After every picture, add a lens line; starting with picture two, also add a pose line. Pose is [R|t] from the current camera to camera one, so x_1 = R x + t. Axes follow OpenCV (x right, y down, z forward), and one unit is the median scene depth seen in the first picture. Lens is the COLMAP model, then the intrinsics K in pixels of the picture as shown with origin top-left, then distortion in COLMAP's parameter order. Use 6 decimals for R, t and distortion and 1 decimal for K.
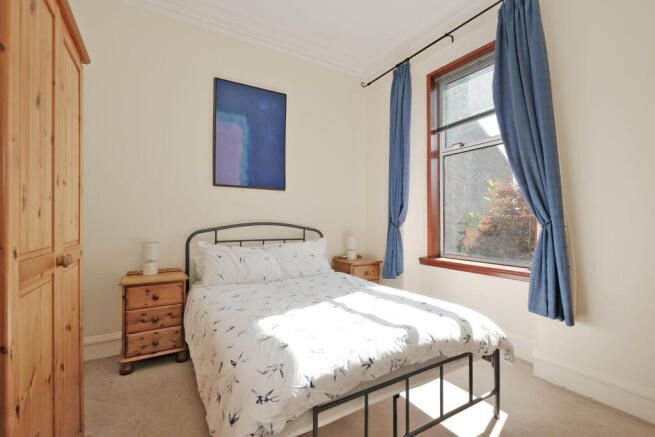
lens RADIAL K [[290.4, 0, 327.2], [0, 290.4, 219.9], [0, 0, 1]] dist [-0.000263, 0.000007]
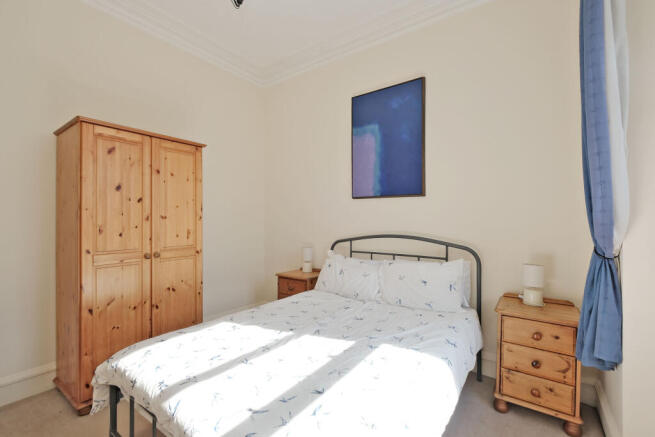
lens RADIAL K [[290.4, 0, 326.6], [0, 290.4, 219.0], [0, 0, 1]] dist [-0.000263, 0.000007]
pose [[0.393843, -0.005128, -0.919163, 0.533882], [0.004781, 0.999982, -0.003531, -0.038879], [0.919165, -0.003004, 0.393861, 0.470596]]
